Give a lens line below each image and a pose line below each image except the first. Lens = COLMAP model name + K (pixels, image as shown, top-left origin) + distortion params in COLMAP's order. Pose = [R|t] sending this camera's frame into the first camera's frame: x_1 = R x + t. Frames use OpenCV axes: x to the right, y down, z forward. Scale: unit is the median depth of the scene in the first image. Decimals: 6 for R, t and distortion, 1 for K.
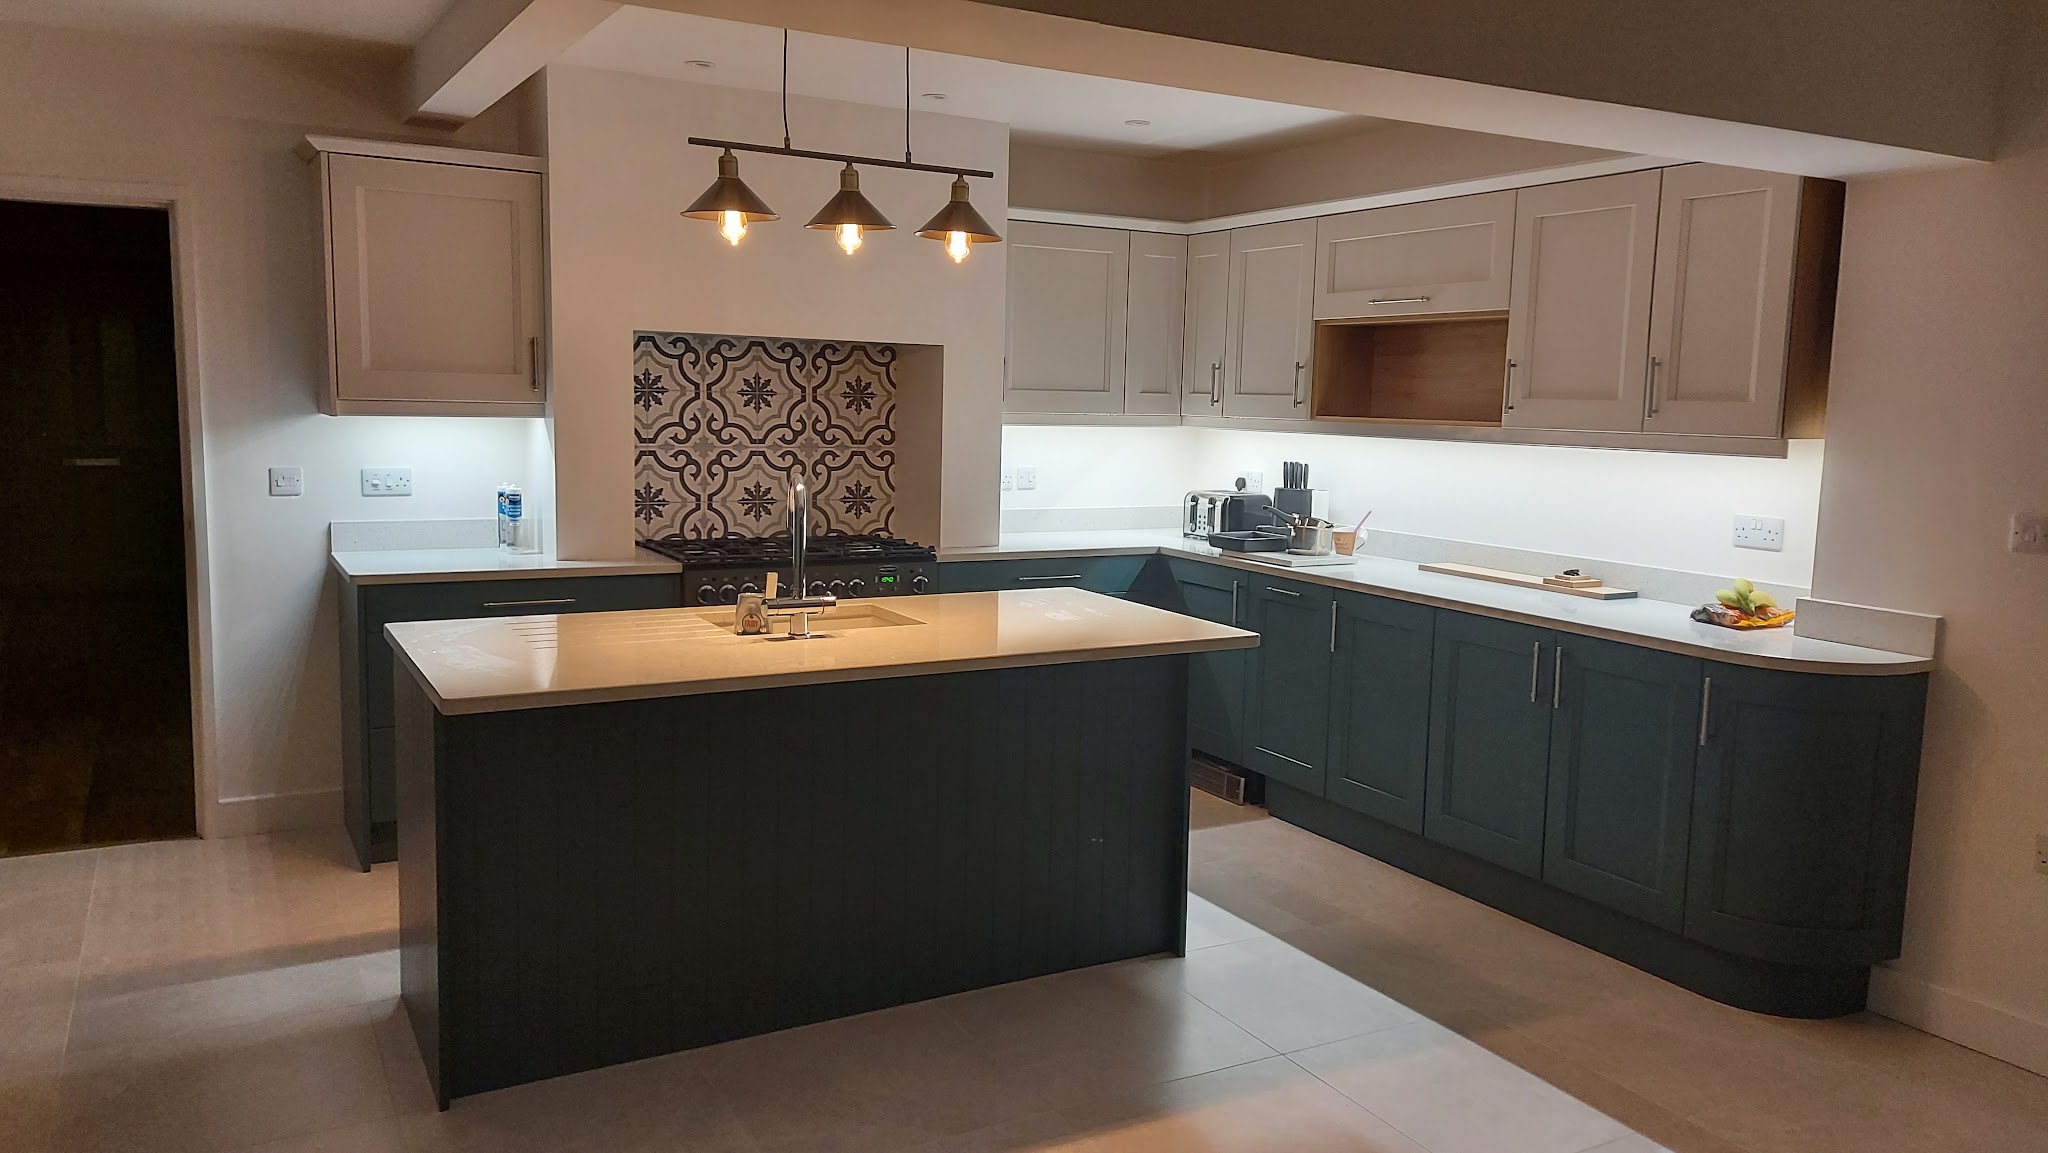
lens RADIAL K [[1421.0, 0, 1024.0], [0, 1421.0, 576.5], [0, 0, 1]] dist [0.001787, 0.002246]
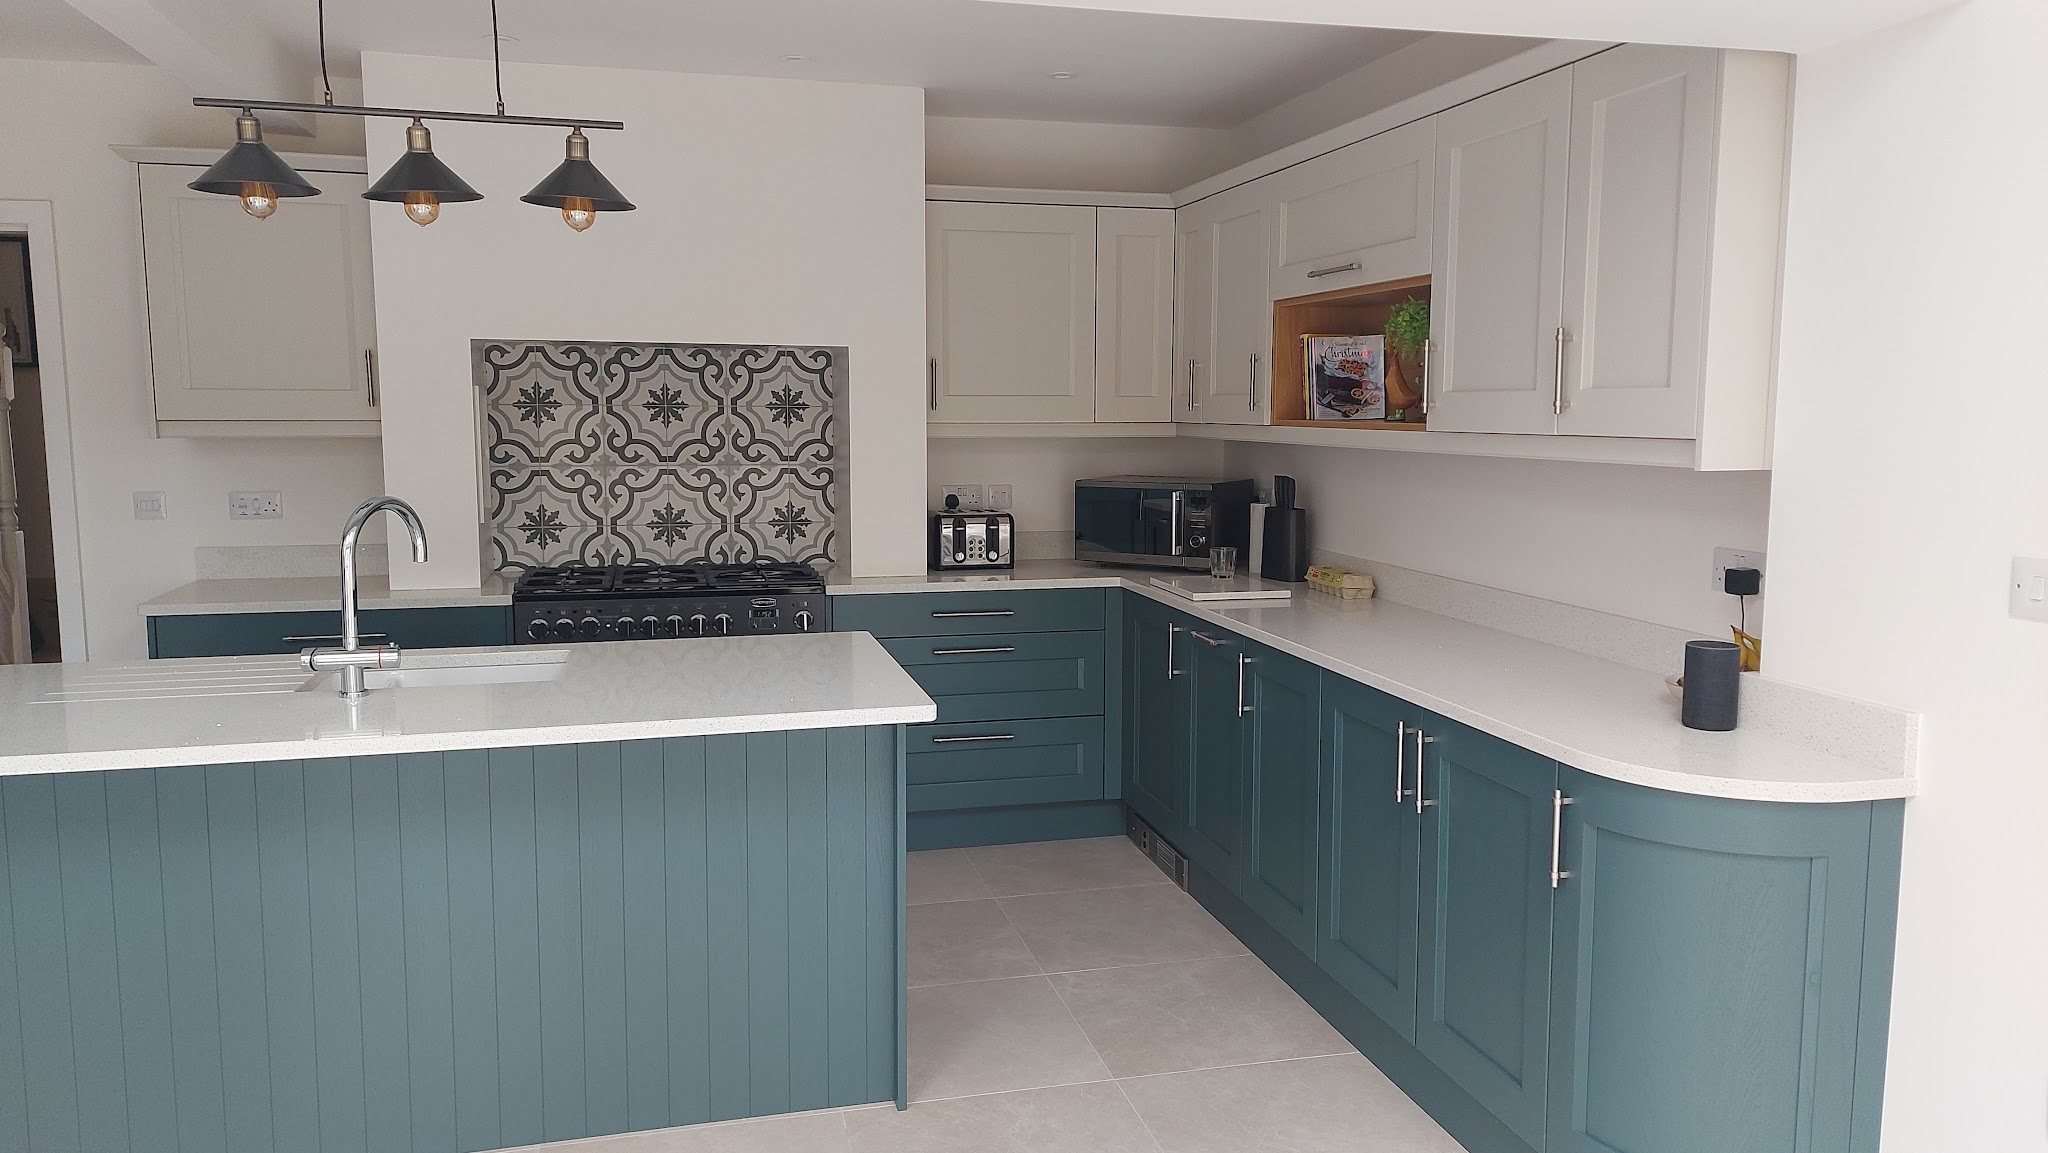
lens RADIAL K [[1421.0, 0, 1024.0], [0, 1421.0, 576.5], [0, 0, 1]] dist [0.001787, 0.002246]
pose [[0.970276, 0.009027, -0.241834, 0.240973], [-0.011469, 0.999896, -0.008692, -0.014300], [0.241730, 0.011207, 0.970279, 0.169278]]
